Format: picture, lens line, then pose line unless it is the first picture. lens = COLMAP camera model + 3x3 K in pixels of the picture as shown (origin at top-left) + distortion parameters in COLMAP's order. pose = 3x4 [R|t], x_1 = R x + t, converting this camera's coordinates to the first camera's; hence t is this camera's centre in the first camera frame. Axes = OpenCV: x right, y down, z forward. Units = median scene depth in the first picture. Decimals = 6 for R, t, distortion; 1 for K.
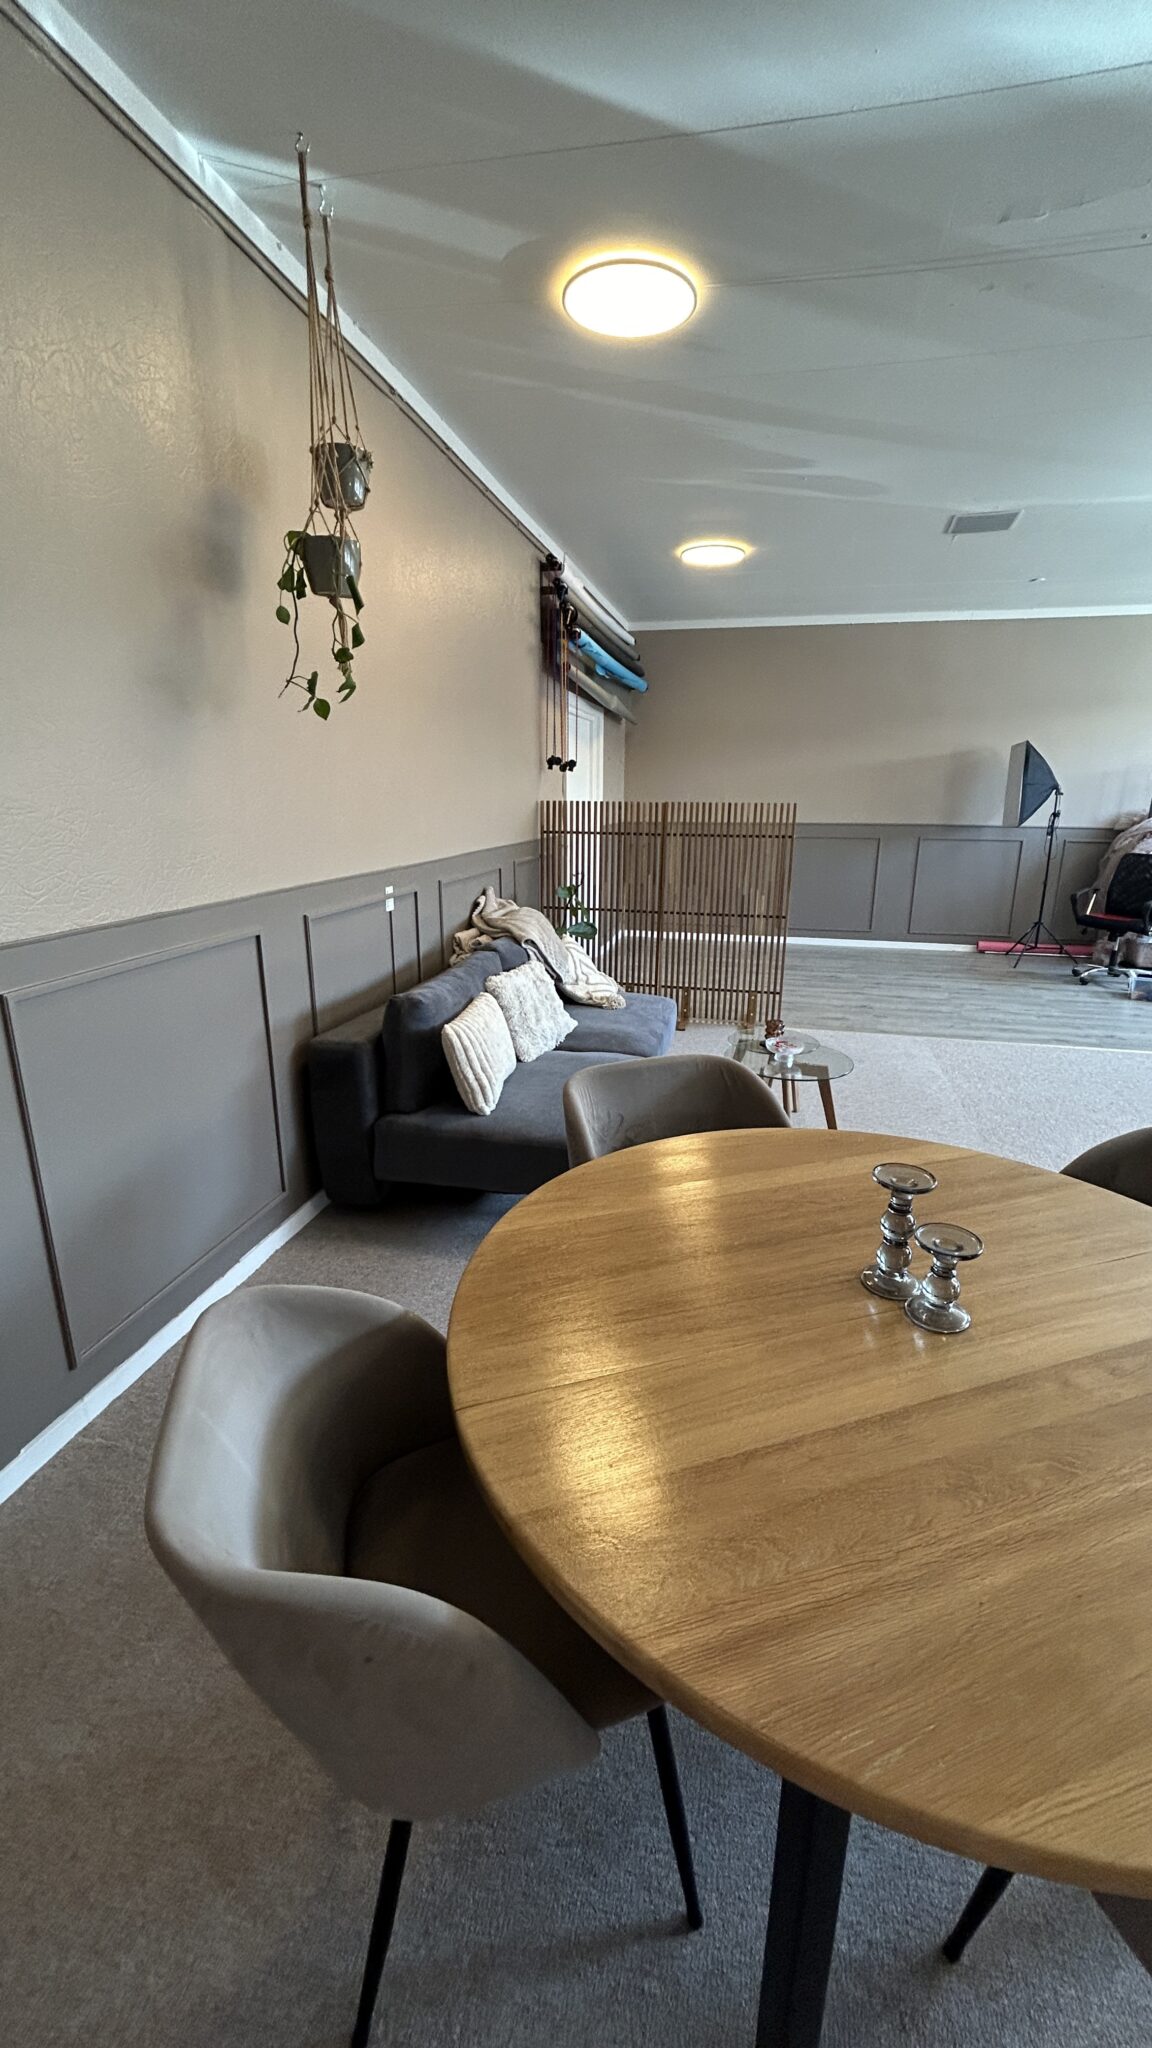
lens RADIAL K [[823.9, 0, 576.5], [0, 823.9, 1022.0], [0, 0, 1]] dist [-0.002108, 0.000800]
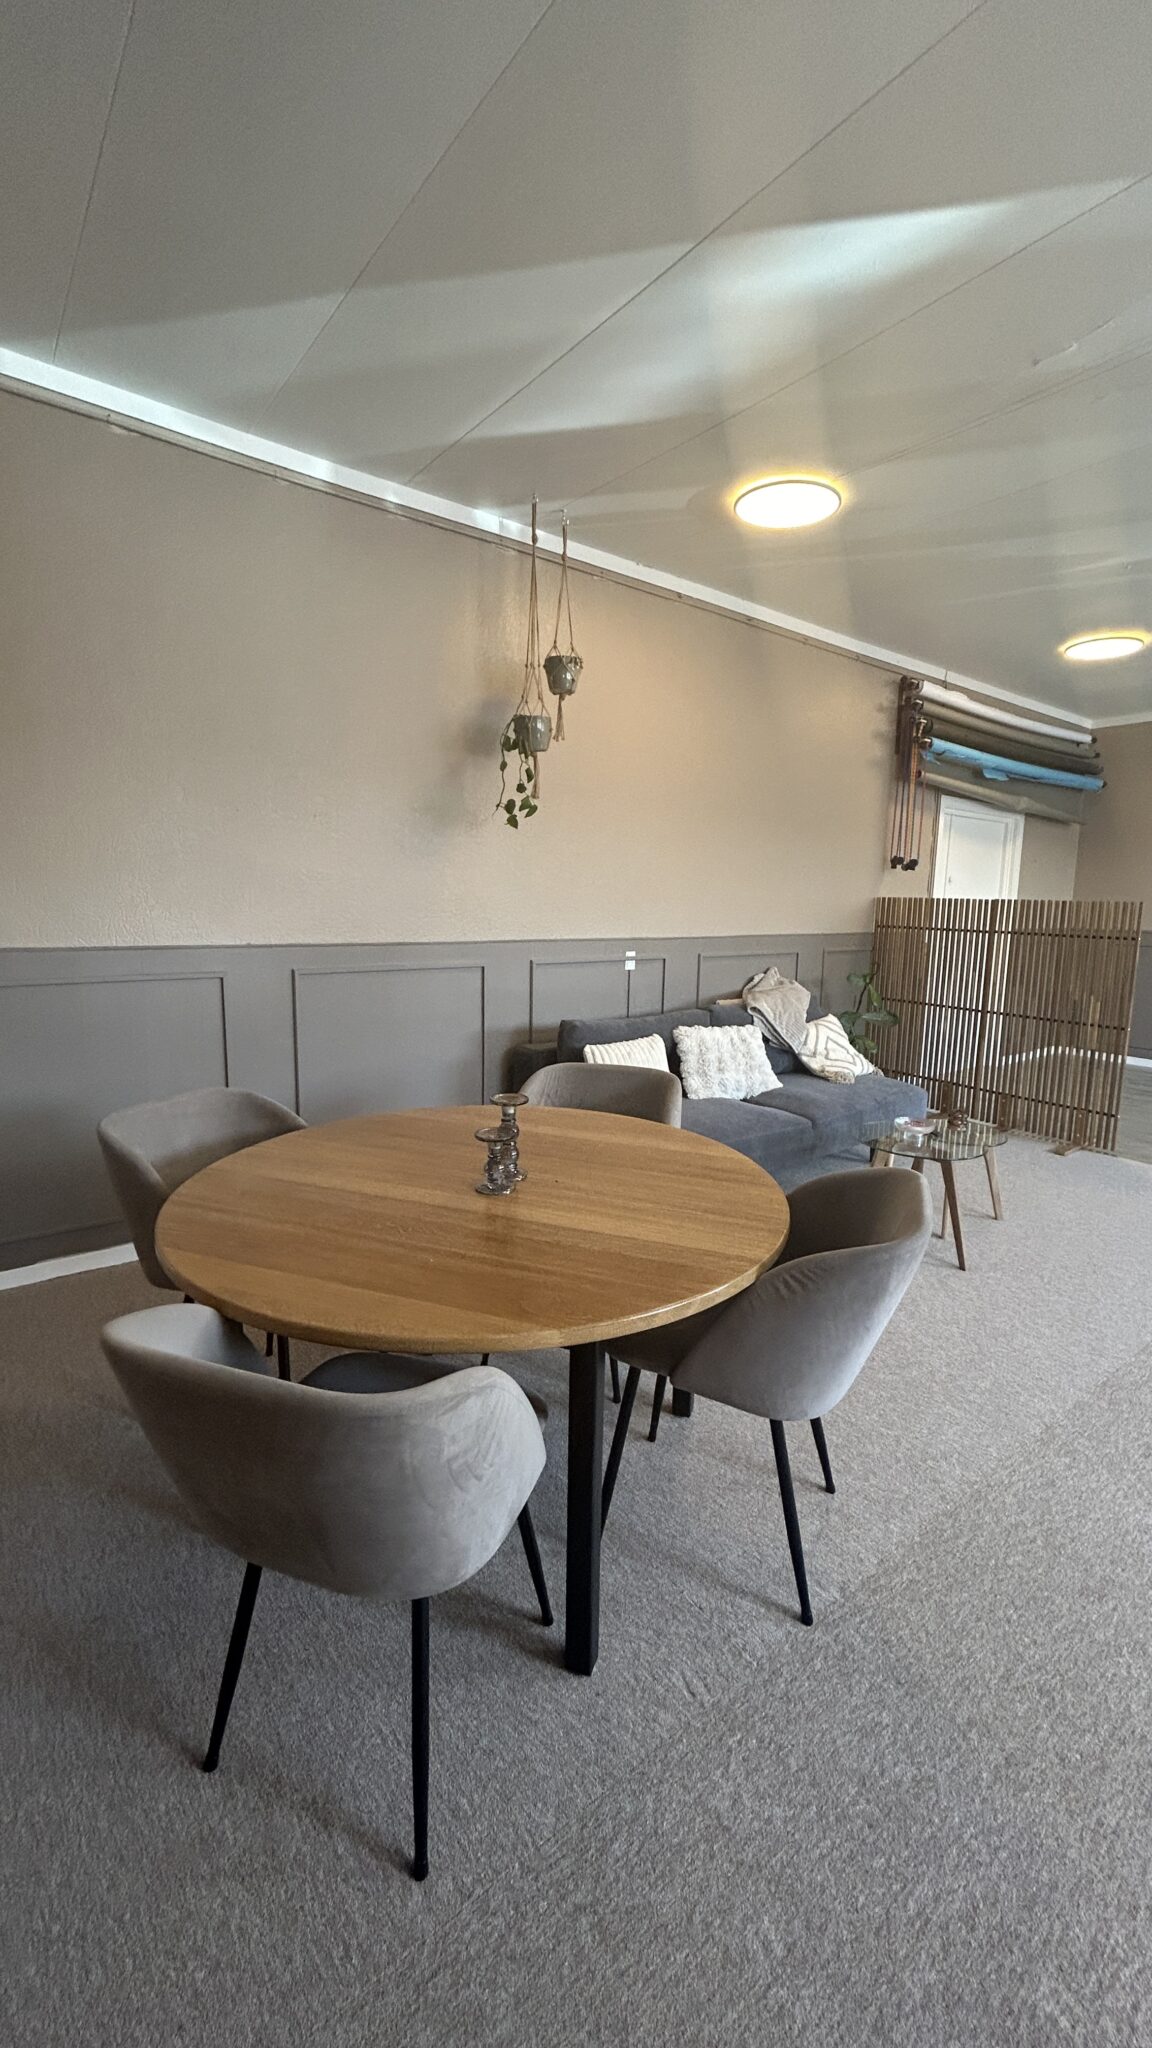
lens RADIAL K [[823.9, 0, 580.0], [0, 823.9, 1023.6], [0, 0, 1]] dist [-0.002108, 0.000800]
pose [[0.776812, 0.107687, -0.620456, 0.534125], [-0.186501, 0.980411, -0.063339, 0.046313], [0.601482, 0.164918, 0.781679, -0.050673]]
